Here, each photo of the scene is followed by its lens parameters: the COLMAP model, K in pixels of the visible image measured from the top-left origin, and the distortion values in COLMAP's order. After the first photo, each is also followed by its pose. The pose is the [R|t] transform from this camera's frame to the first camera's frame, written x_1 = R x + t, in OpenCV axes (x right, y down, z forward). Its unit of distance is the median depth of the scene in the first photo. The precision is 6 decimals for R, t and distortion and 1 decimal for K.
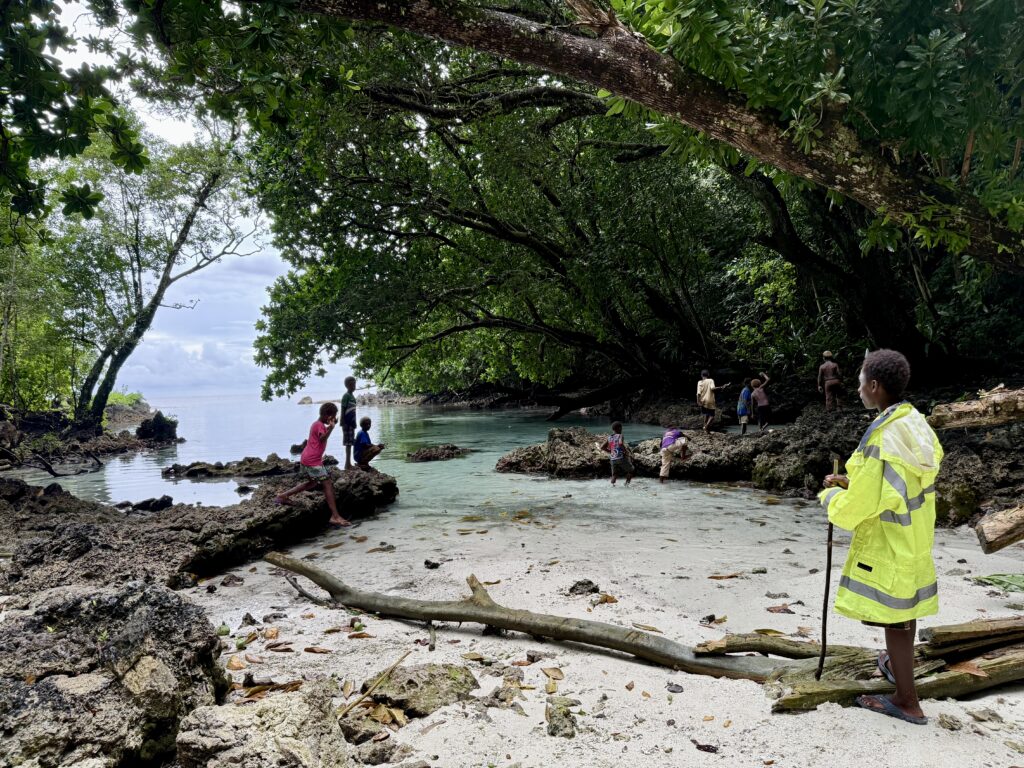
lens RADIAL K [[749.7, 0, 512.0], [0, 749.7, 384.0], [0, 0, 1]] dist [0.004540, 0.000370]
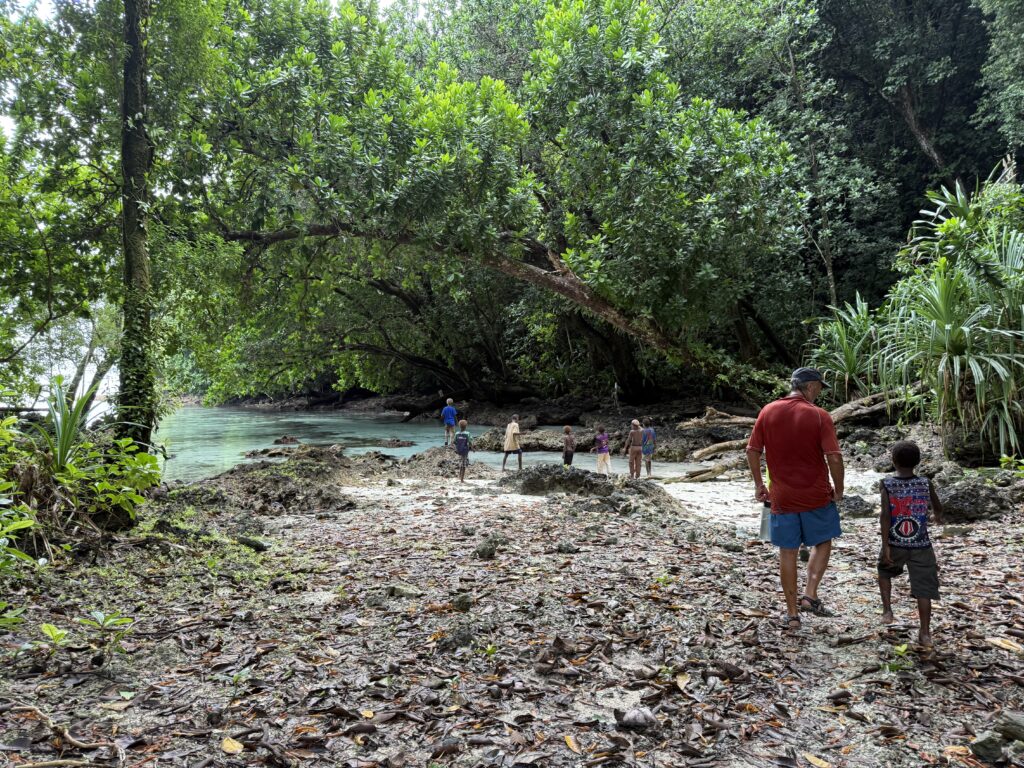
lens RADIAL K [[749.7, 0, 512.0], [0, 749.7, 384.0], [0, 0, 1]] dist [0.004540, 0.000370]
pose [[0.928368, 0.024768, 0.370836, -0.772786], [-0.026177, 0.999657, -0.001232, -0.068458], [-0.370739, -0.008563, 0.928698, -1.029096]]
